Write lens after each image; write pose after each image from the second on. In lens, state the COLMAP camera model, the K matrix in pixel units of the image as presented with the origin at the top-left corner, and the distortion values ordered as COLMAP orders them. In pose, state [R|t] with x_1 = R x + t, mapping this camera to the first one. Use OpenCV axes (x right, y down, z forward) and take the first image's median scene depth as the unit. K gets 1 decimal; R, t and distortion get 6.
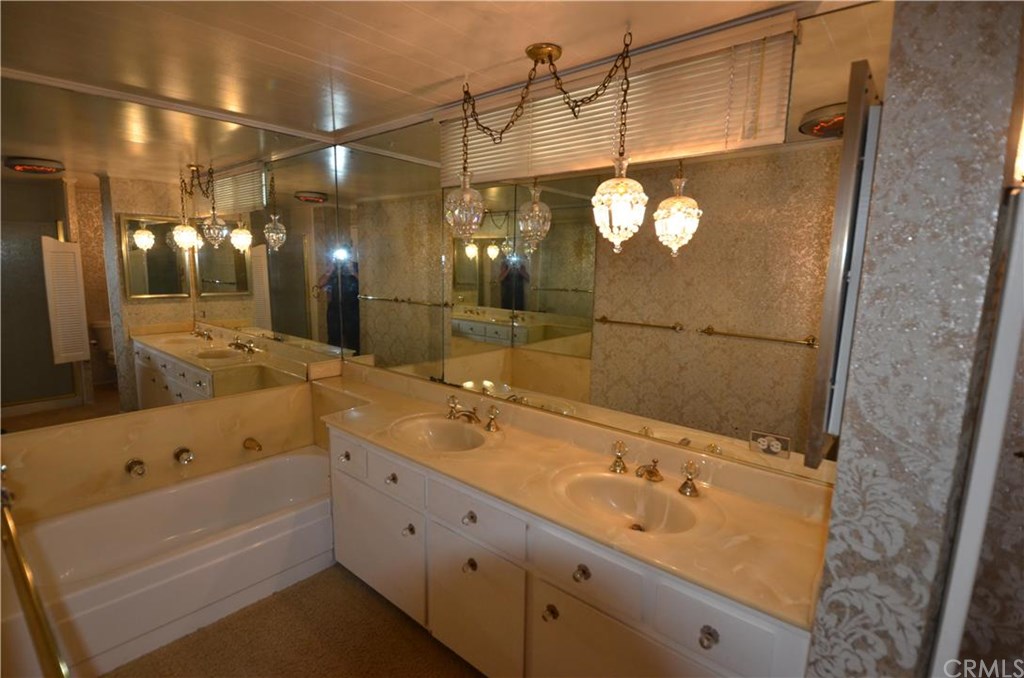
lens RADIAL K [[484.4, 0, 521.5], [0, 484.4, 332.9], [0, 0, 1]] dist [0.022121, -0.025413]
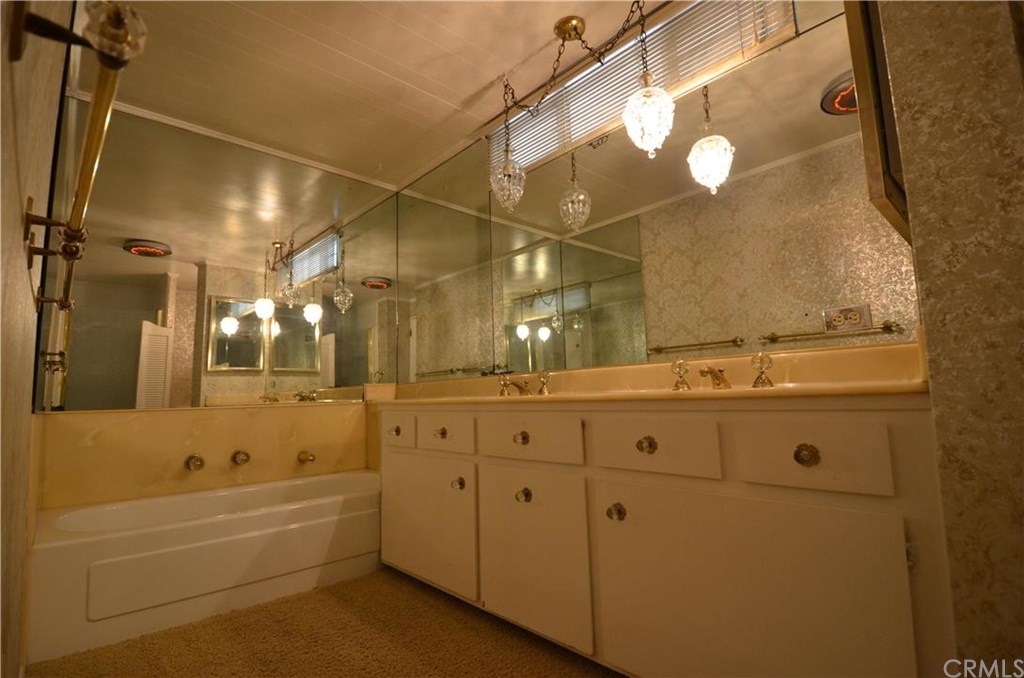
lens RADIAL K [[484.4, 0, 521.5], [0, 484.4, 332.9], [0, 0, 1]] dist [0.022121, -0.025413]
pose [[0.992098, -0.068082, -0.105384, 0.002113], [0.037444, 0.962354, -0.269207, 0.230137], [0.119744, 0.263134, 0.957299, 0.033221]]
